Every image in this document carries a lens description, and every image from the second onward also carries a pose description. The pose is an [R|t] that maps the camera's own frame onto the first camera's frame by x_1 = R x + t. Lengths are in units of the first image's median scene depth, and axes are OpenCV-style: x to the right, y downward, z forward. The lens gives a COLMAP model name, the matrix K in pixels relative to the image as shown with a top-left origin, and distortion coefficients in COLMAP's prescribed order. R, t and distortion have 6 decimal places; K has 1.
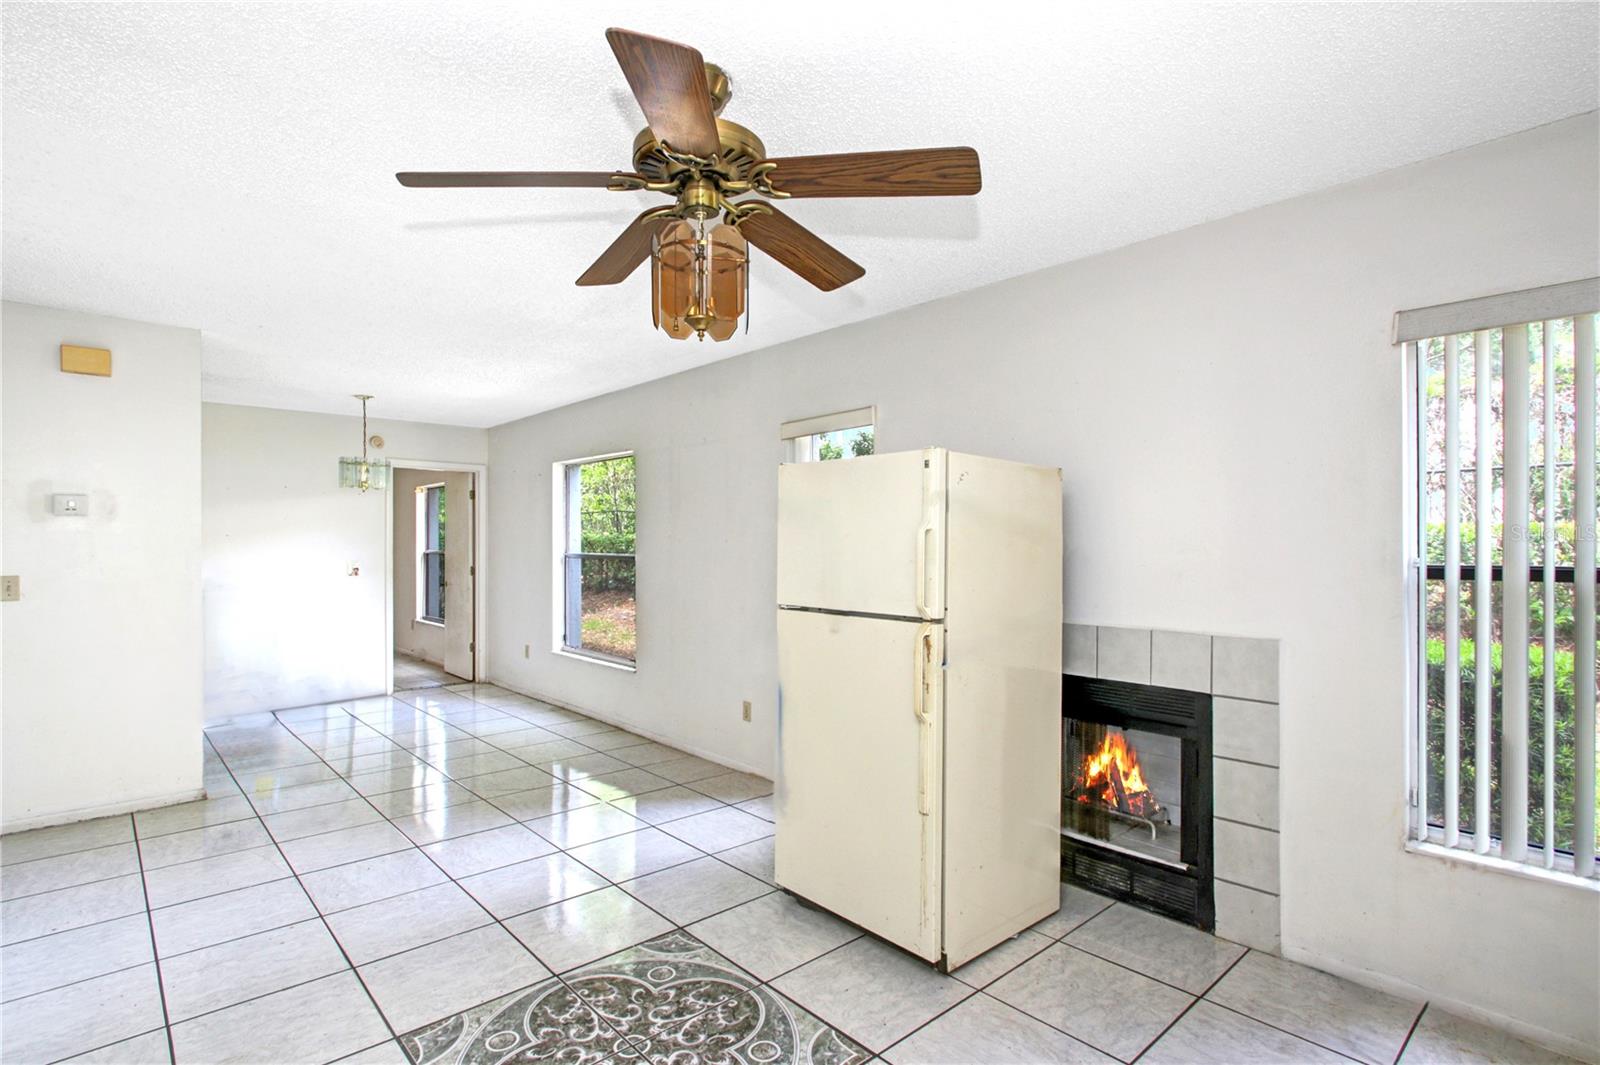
lens RADIAL K [[772.7, 0, 793.9], [0, 772.7, 544.8], [0, 0, 1]] dist [0.004548, 0.001419]
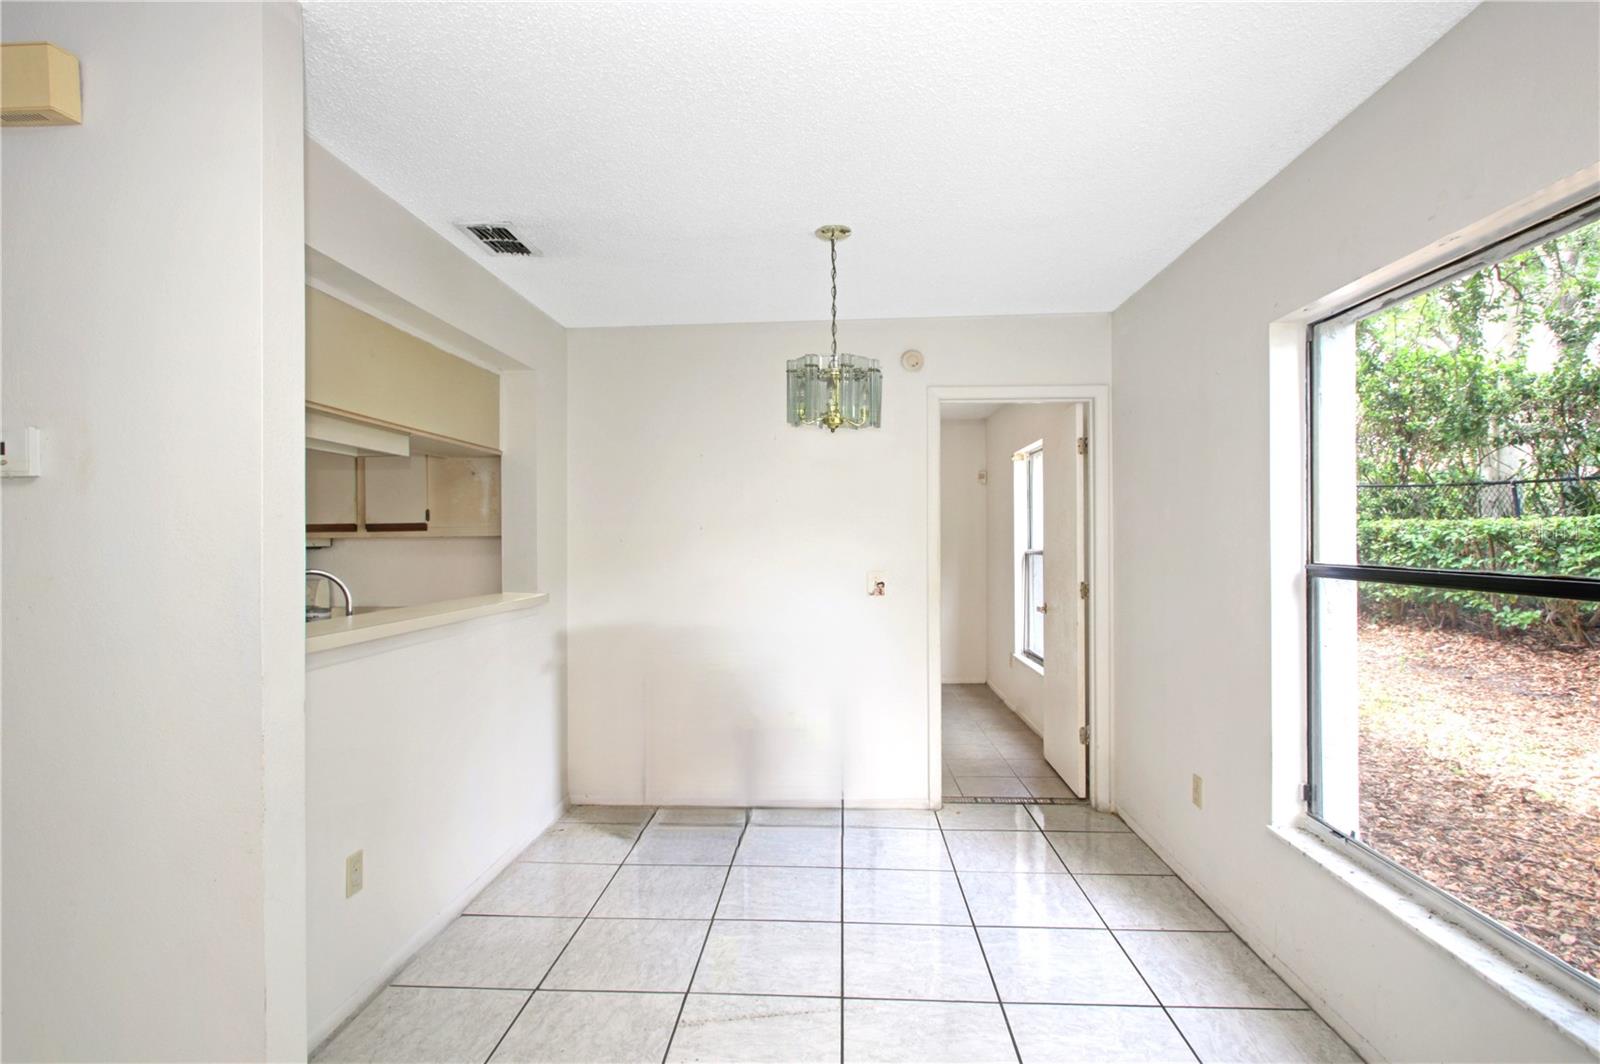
lens RADIAL K [[772.7, 0, 796.8], [0, 772.7, 544.5], [0, 0, 1]] dist [0.004548, 0.001419]
pose [[0.693915, -0.002713, -0.720052, -0.174904], [0.005838, 0.999981, 0.001858, 0.000462], [0.720033, -0.005493, 0.693918, 0.500812]]
